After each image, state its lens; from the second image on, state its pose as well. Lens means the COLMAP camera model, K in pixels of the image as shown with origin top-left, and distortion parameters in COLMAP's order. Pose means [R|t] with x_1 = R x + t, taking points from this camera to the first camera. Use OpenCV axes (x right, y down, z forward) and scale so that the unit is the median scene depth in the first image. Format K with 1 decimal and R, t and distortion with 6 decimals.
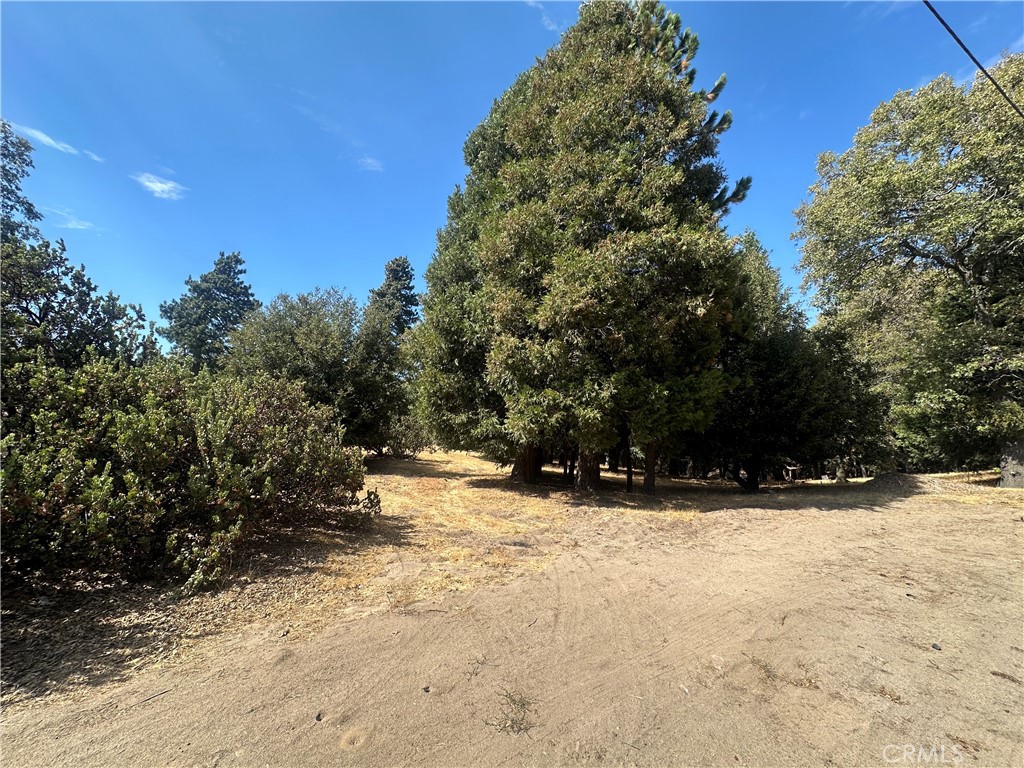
lens RADIAL K [[408.3, 0, 512.0], [0, 408.3, 384.0], [0, 0, 1]] dist [-0.000635, -0.000031]
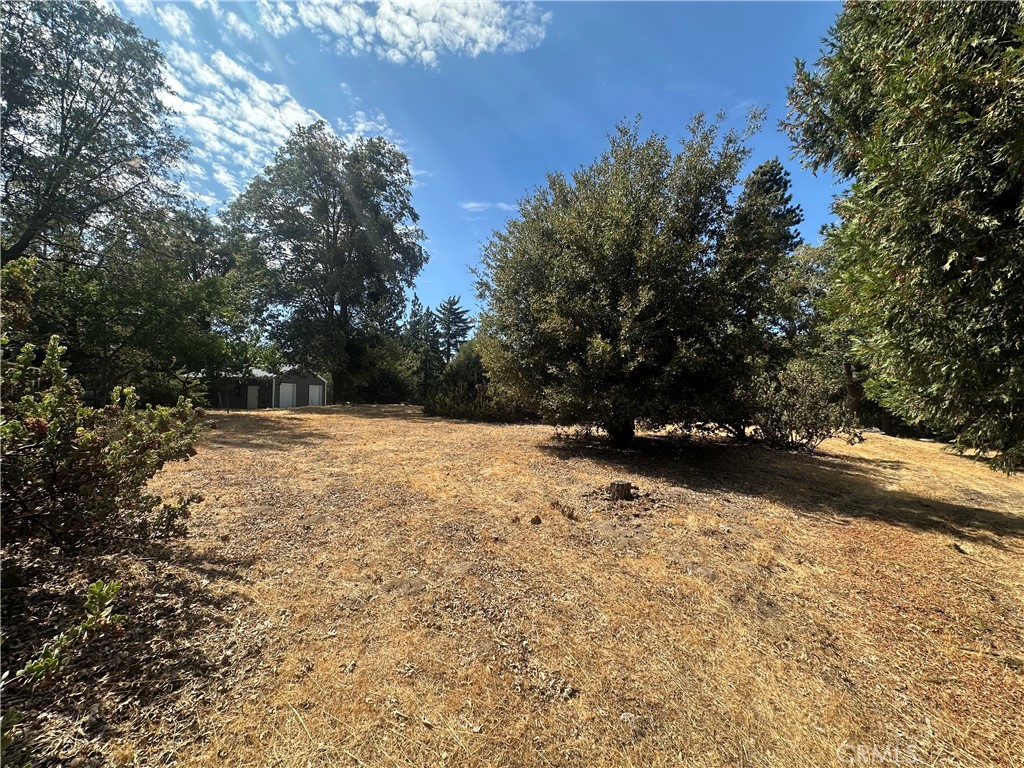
lens RADIAL K [[409.1, 0, 512.0], [0, 409.1, 384.0], [0, 0, 1]] dist [-0.002124, 0.000341]
pose [[0.664681, -0.021527, -0.746817, -0.100369], [0.067909, 0.997188, 0.031696, 0.054363], [0.744034, -0.071784, 0.664274, 0.371758]]
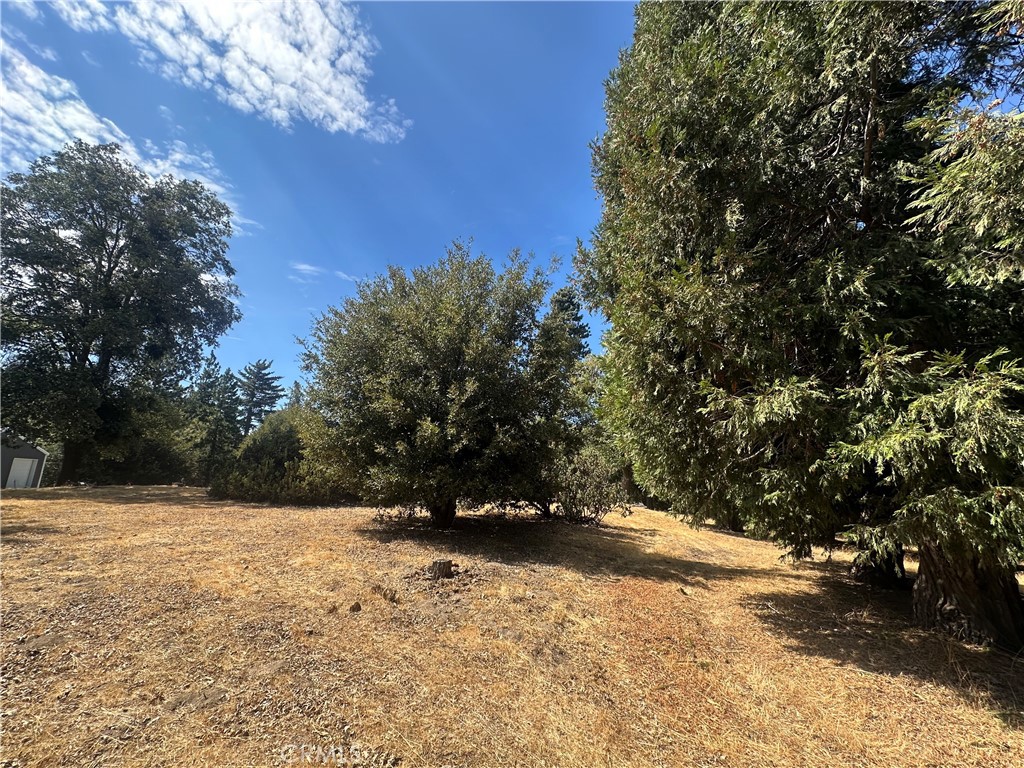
lens RADIAL K [[409.1, 0, 512.0], [0, 409.1, 384.0], [0, 0, 1]] dist [-0.002124, 0.000341]
pose [[0.912949, -0.085263, -0.399066, -0.089769], [0.032041, 0.989887, -0.138194, 0.052496], [0.406813, 0.113377, 0.906448, 0.351463]]
